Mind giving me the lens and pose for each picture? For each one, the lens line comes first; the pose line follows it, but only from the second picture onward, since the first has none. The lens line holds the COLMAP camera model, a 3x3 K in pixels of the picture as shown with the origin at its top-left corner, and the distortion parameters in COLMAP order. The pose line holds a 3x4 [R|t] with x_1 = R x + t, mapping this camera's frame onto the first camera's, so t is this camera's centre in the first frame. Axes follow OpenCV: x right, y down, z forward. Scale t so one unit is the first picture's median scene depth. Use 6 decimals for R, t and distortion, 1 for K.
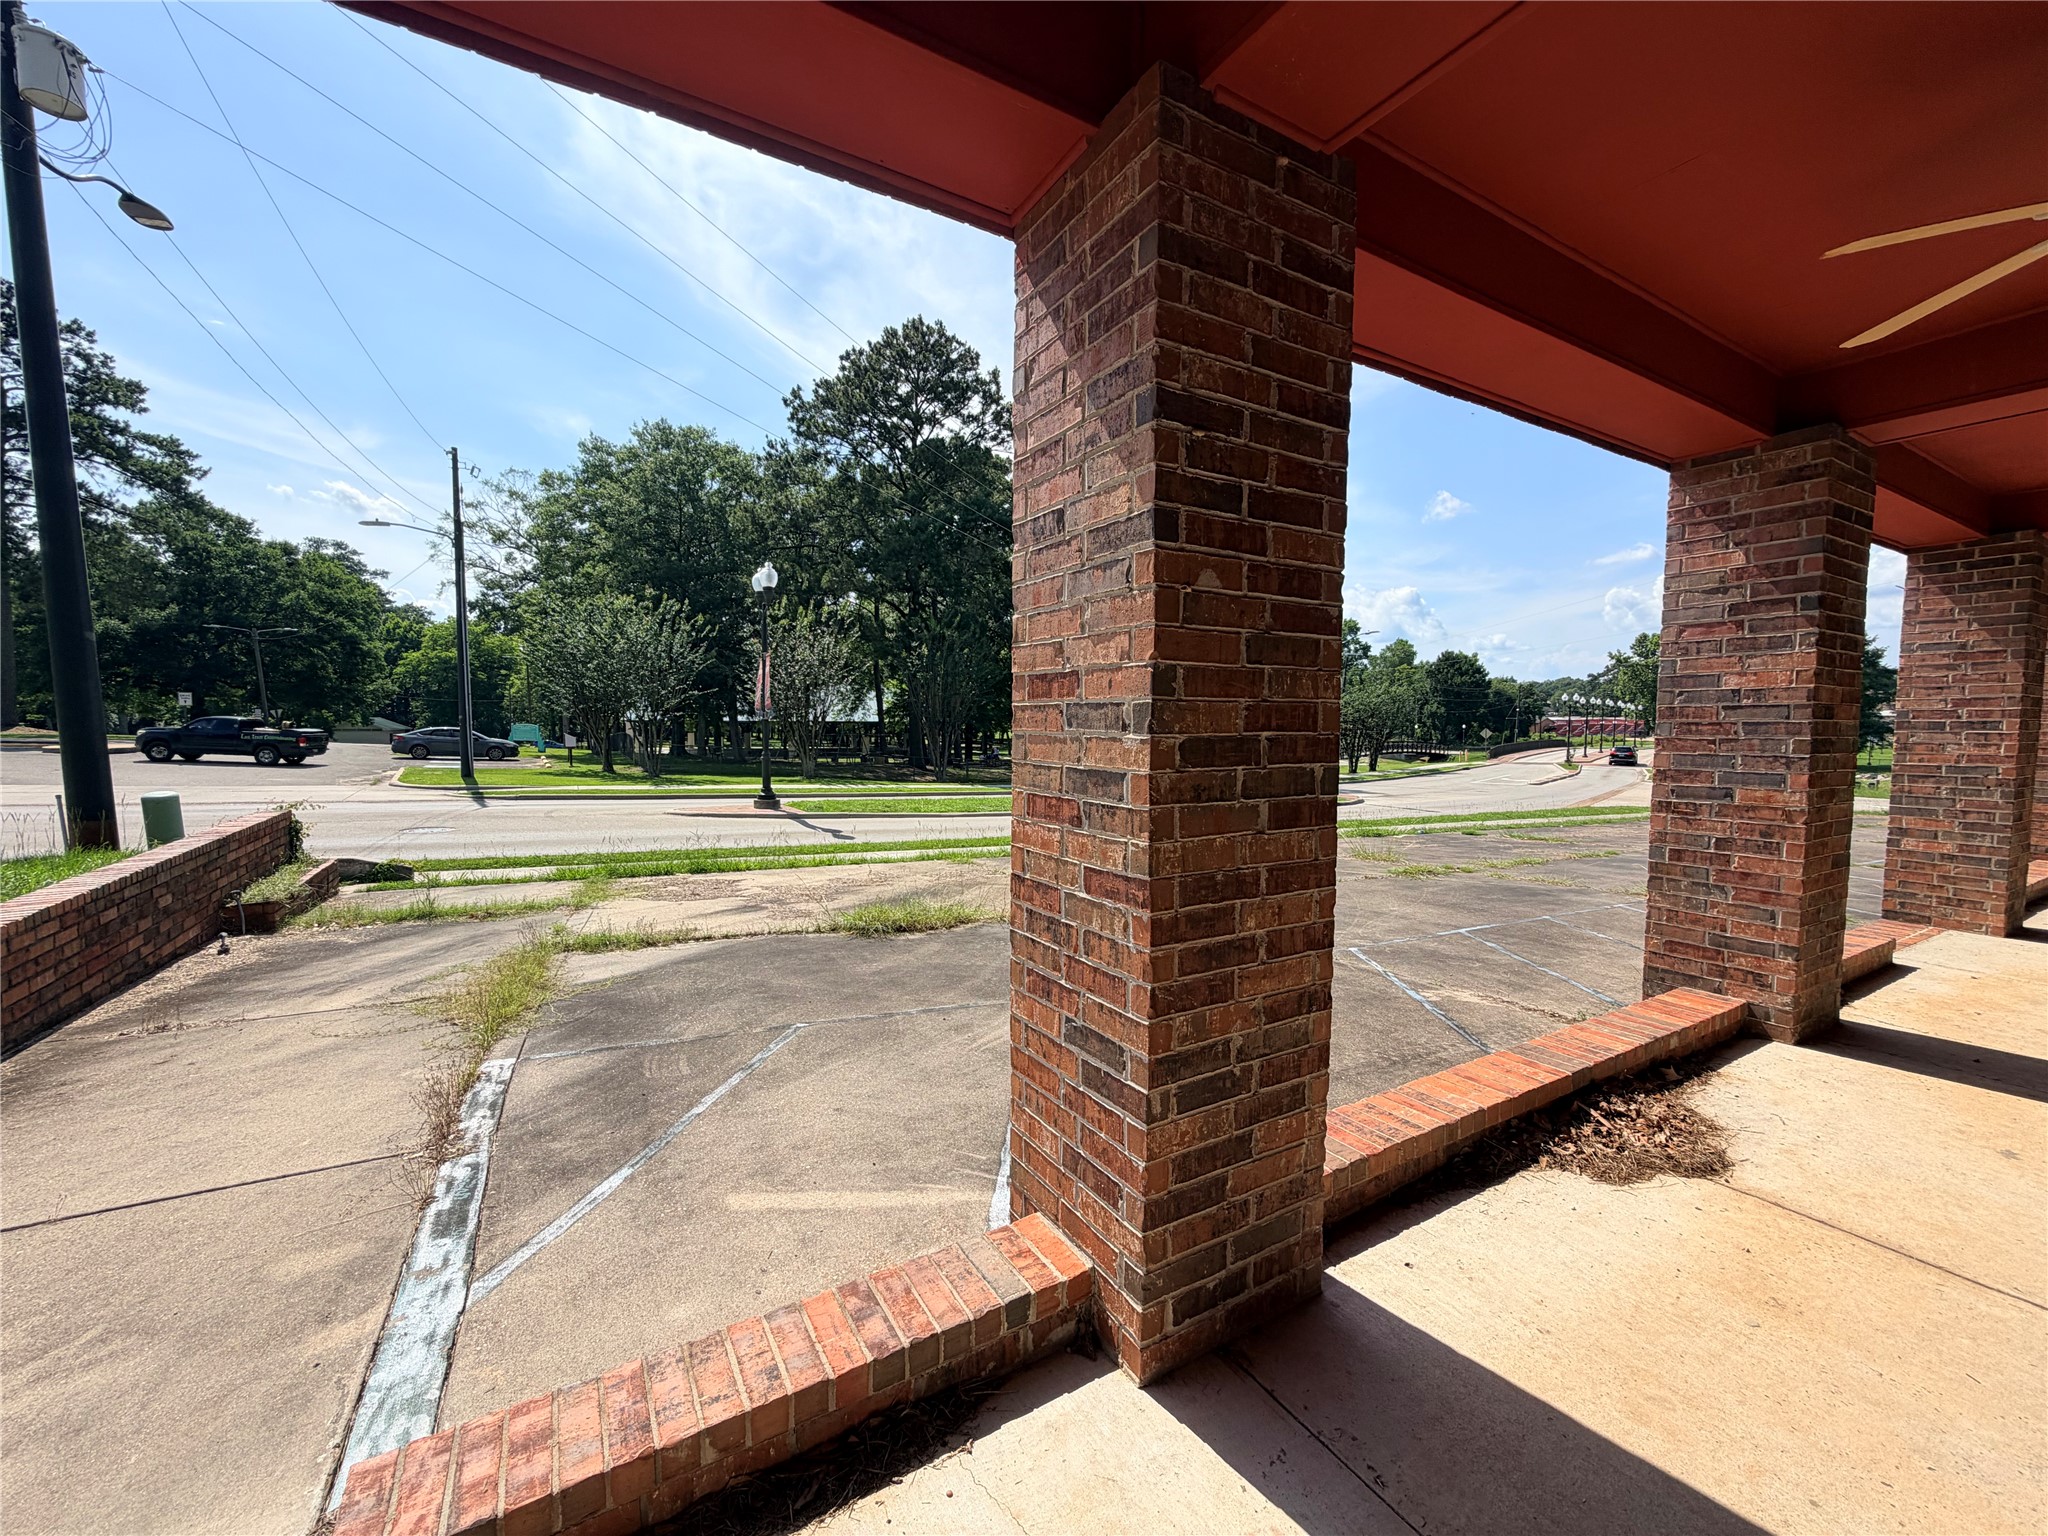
lens RADIAL K [[813.9, 0, 1019.4], [0, 813.9, 768.8], [0, 0, 1]] dist [0.000758, -0.000638]
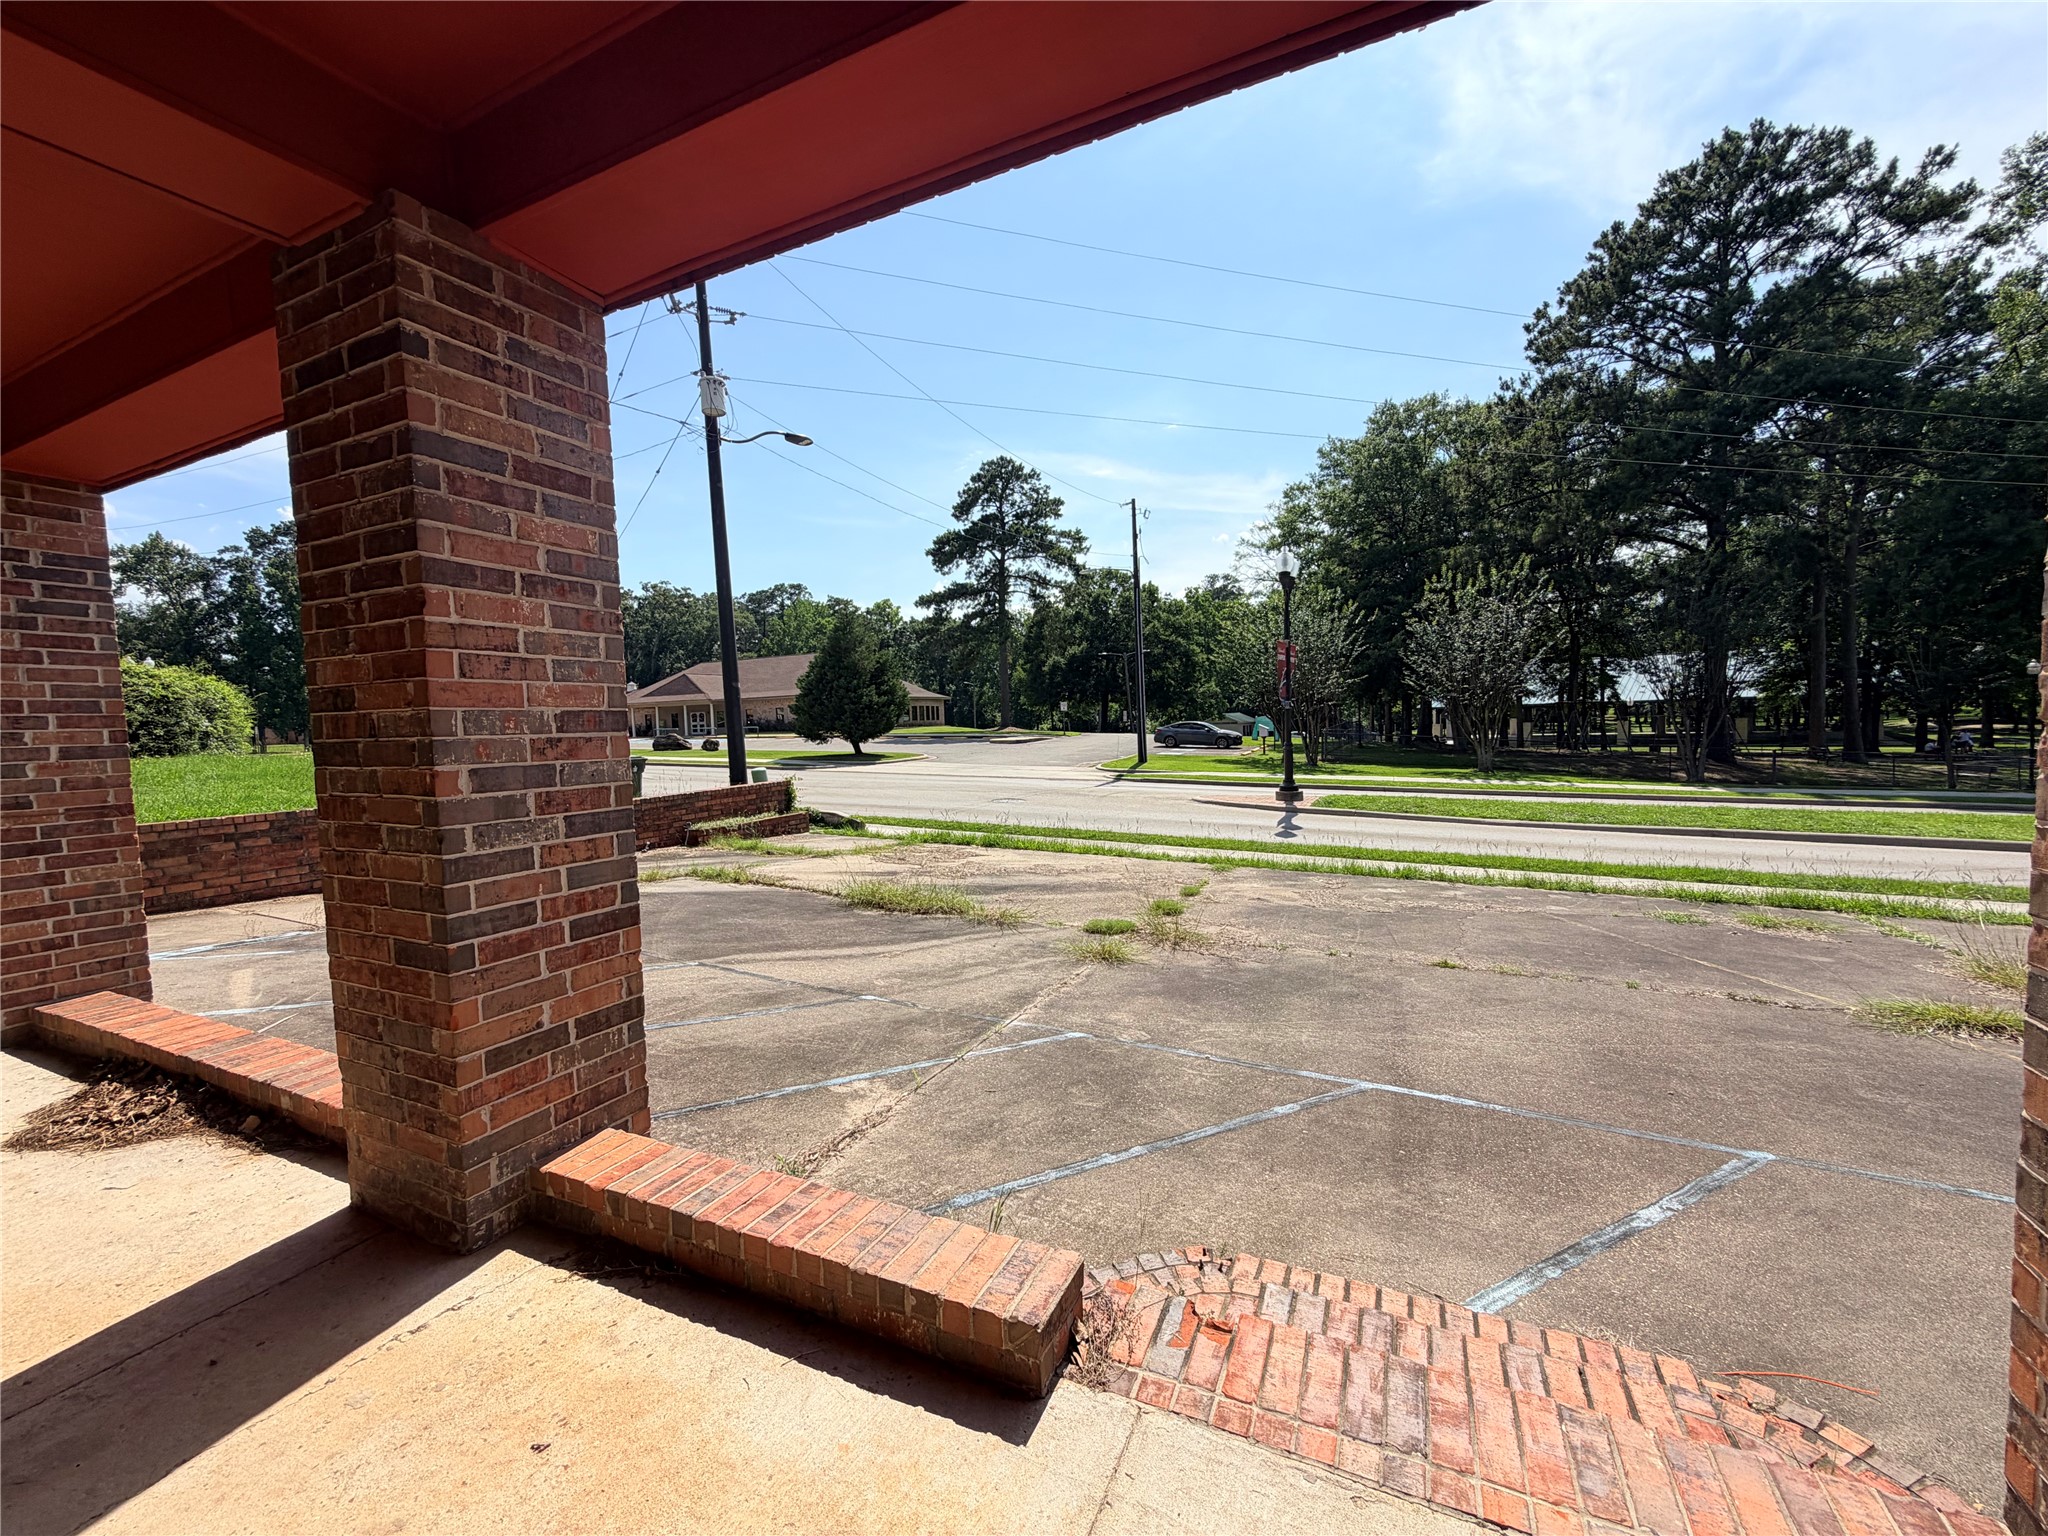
lens RADIAL K [[813.9, 0, 1019.4], [0, 813.9, 768.8], [0, 0, 1]] dist [0.000758, -0.000638]
pose [[0.559505, 0.024842, -0.828455, 0.144812], [-0.011758, 0.999688, 0.022036, -0.002940], [0.828744, -0.002589, 0.559623, 0.087271]]
